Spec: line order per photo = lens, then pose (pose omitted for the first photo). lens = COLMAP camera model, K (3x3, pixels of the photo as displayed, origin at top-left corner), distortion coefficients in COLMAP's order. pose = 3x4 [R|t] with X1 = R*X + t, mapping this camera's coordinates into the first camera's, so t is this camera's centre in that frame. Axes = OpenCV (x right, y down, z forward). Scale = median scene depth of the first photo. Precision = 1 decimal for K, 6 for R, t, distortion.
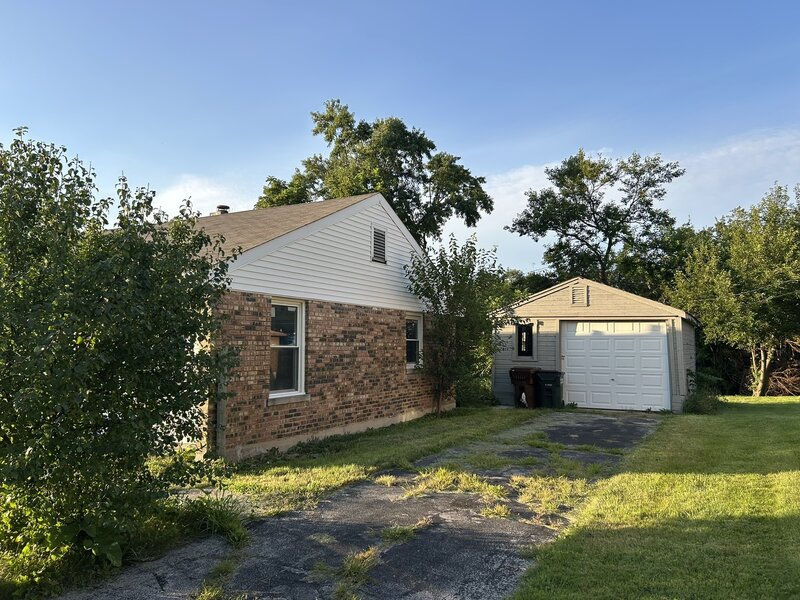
lens RADIAL K [[611.5, 0, 423.9], [0, 611.5, 299.8], [0, 0, 1]] dist [0.019472, -0.005797]
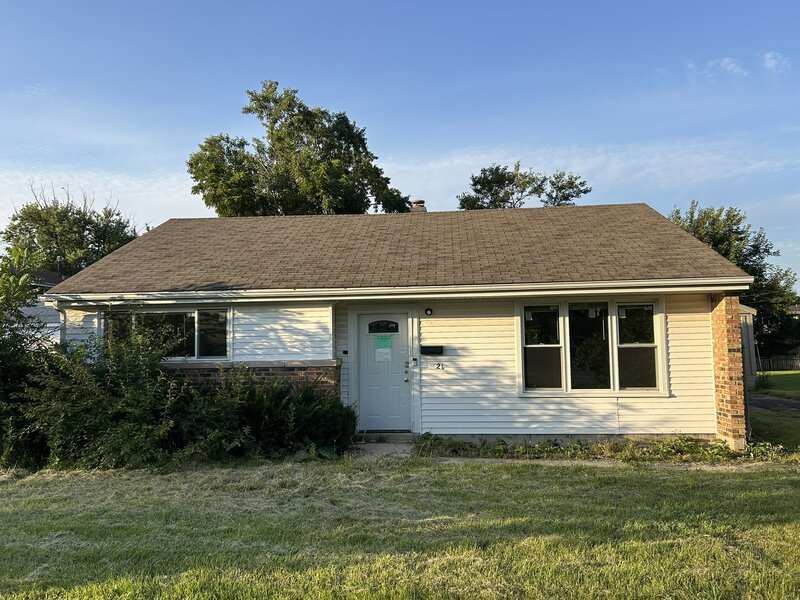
lens RADIAL K [[605.1, 0, 388.8], [0, 605.1, 299.1], [0, 0, 1]] dist [0.073399, -0.076259]
pose [[0.922539, 0.015406, 0.385597, -0.367882], [-0.021748, 0.999690, 0.012092, -0.001769], [-0.385291, -0.019541, 0.922588, 0.047124]]
